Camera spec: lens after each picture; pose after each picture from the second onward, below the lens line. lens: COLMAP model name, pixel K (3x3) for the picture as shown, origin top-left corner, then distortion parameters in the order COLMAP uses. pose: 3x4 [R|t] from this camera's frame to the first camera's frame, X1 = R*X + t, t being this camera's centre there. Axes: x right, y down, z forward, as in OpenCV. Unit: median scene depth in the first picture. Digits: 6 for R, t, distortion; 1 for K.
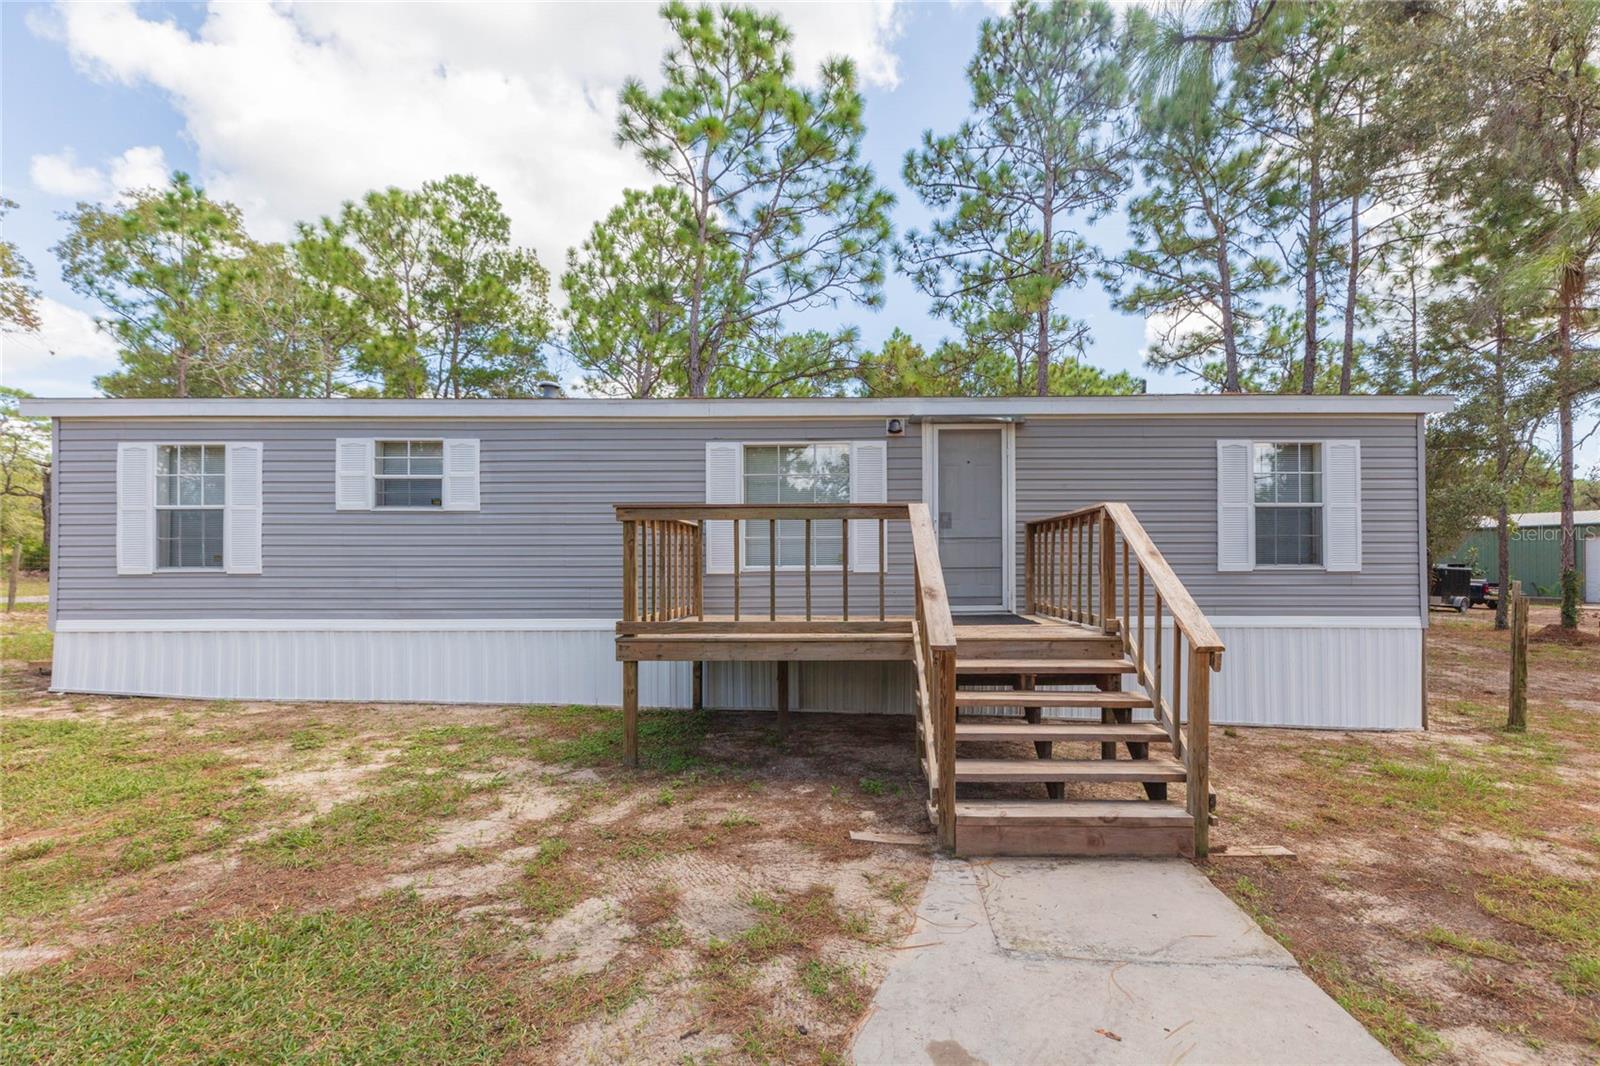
lens RADIAL K [[754.0, 0, 876.8], [0, 754.0, 533.4], [0, 0, 1]] dist [0.006785, -0.000467]
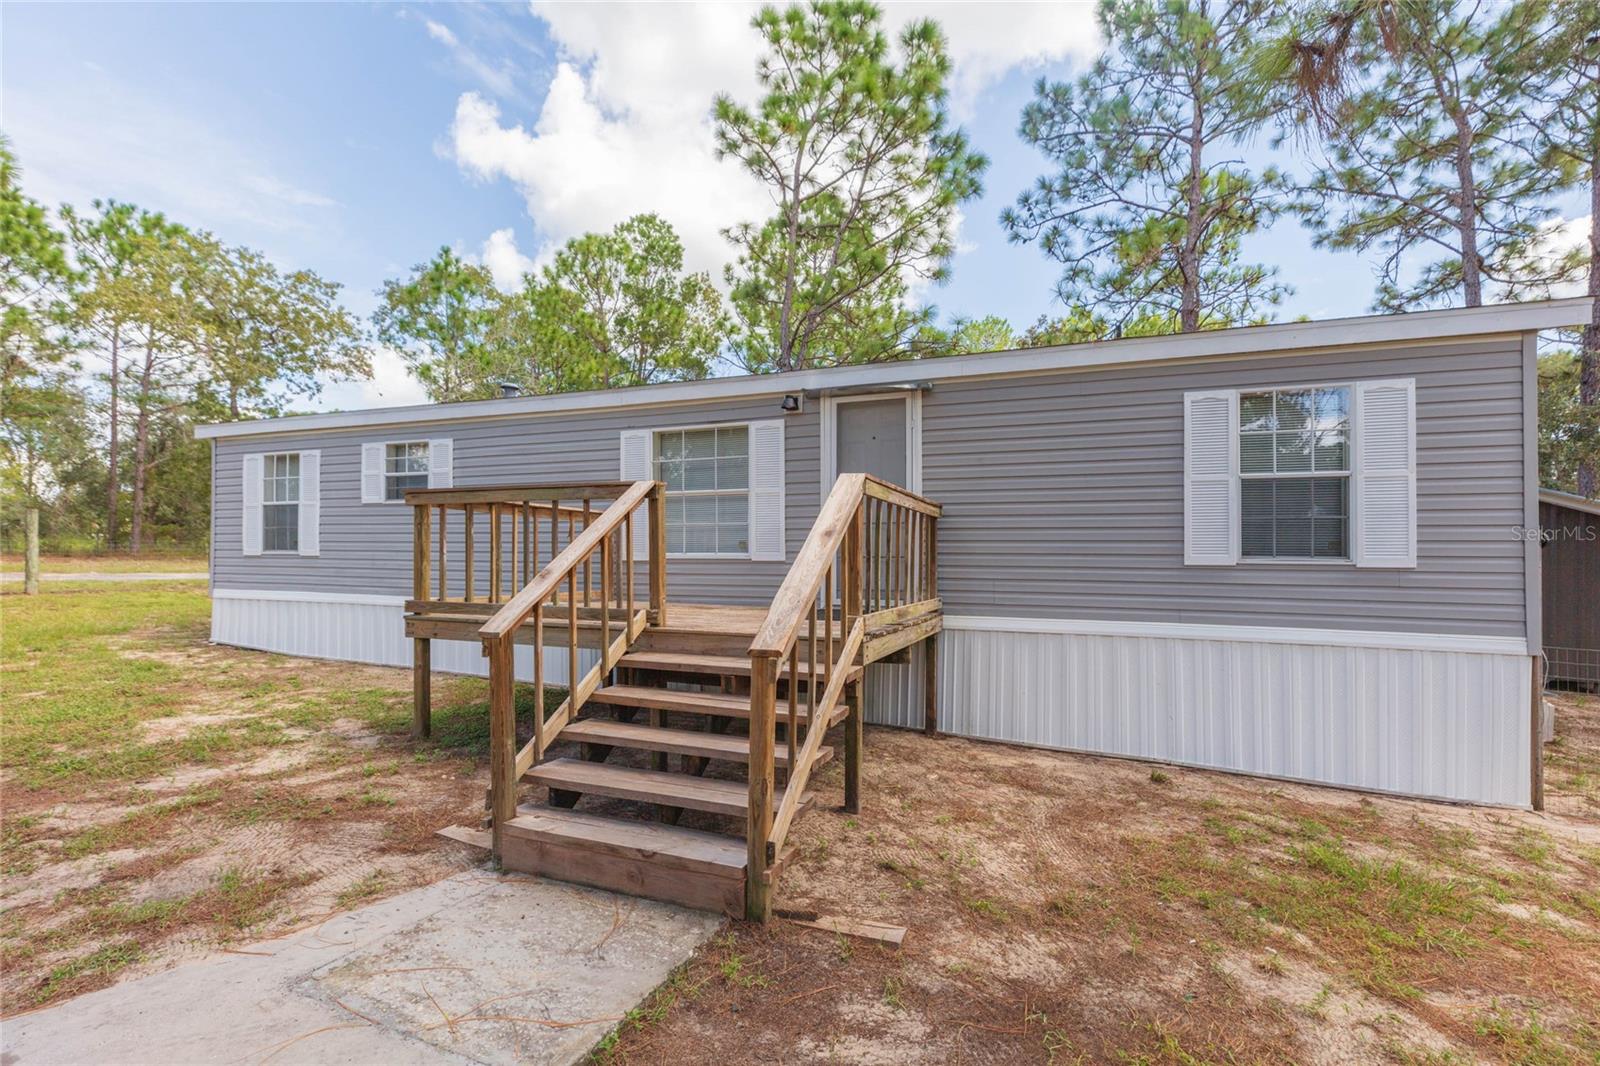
lens RADIAL K [[754.0, 0, 876.8], [0, 754.0, 533.4], [0, 0, 1]] dist [0.006785, -0.000467]
pose [[0.926173, -0.003039, -0.377087, 0.450141], [0.003711, 0.999993, 0.001057, 0.016406], [0.377081, -0.002379, 0.926177, 0.177702]]
